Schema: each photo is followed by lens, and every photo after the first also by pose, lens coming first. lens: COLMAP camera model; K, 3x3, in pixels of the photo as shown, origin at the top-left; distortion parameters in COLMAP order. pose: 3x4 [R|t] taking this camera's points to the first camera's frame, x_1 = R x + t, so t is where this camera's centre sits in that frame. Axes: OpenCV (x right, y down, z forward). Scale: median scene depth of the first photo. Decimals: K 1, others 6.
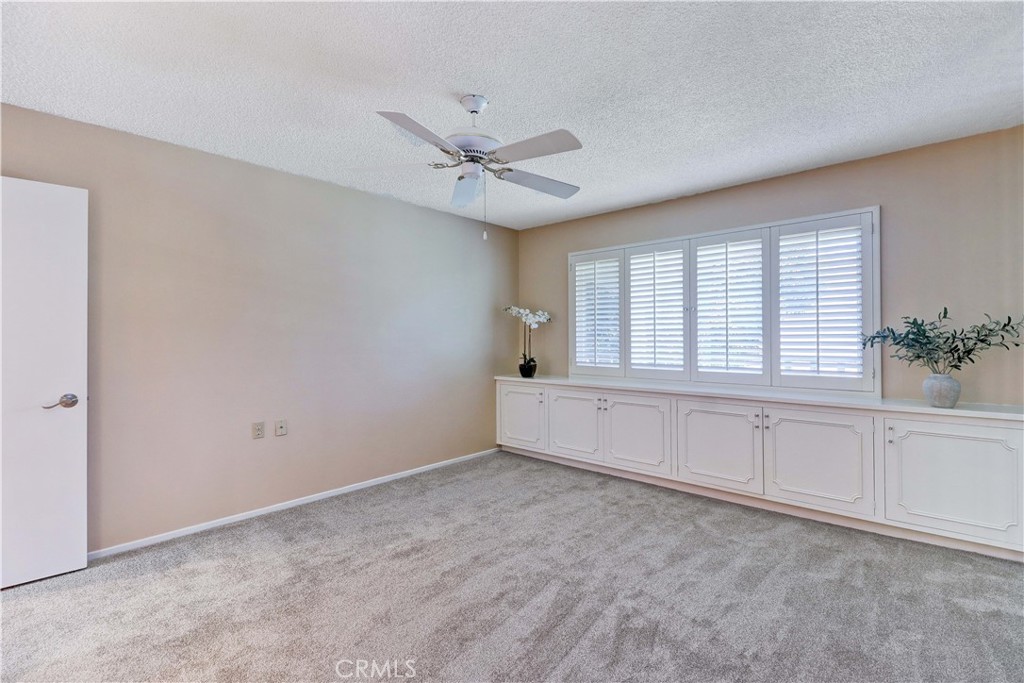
lens RADIAL K [[480.2, 0, 518.3], [0, 480.2, 341.6], [0, 0, 1]] dist [0.025083, -0.015760]
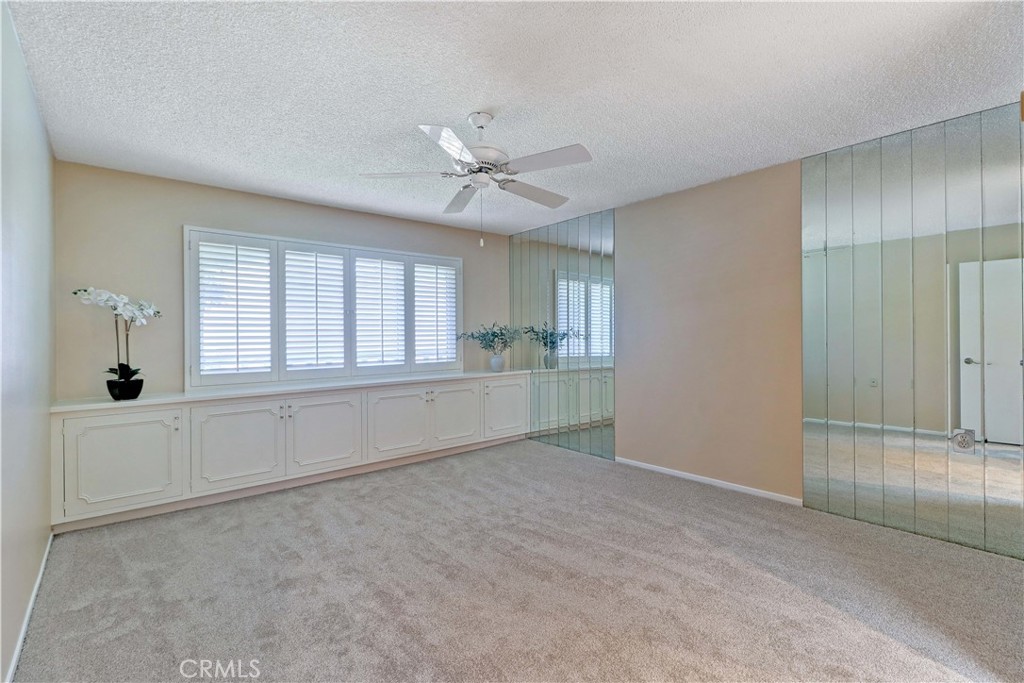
lens RADIAL K [[509.1, 0, 512.0], [0, 509.1, 341.5], [0, 0, 1]] dist [0.028795, -0.020517]
pose [[0.092727, -0.016875, 0.995549, -0.829023], [0.011302, 0.999810, 0.015895, -0.013846], [-0.995627, 0.009777, 0.092900, 0.543330]]
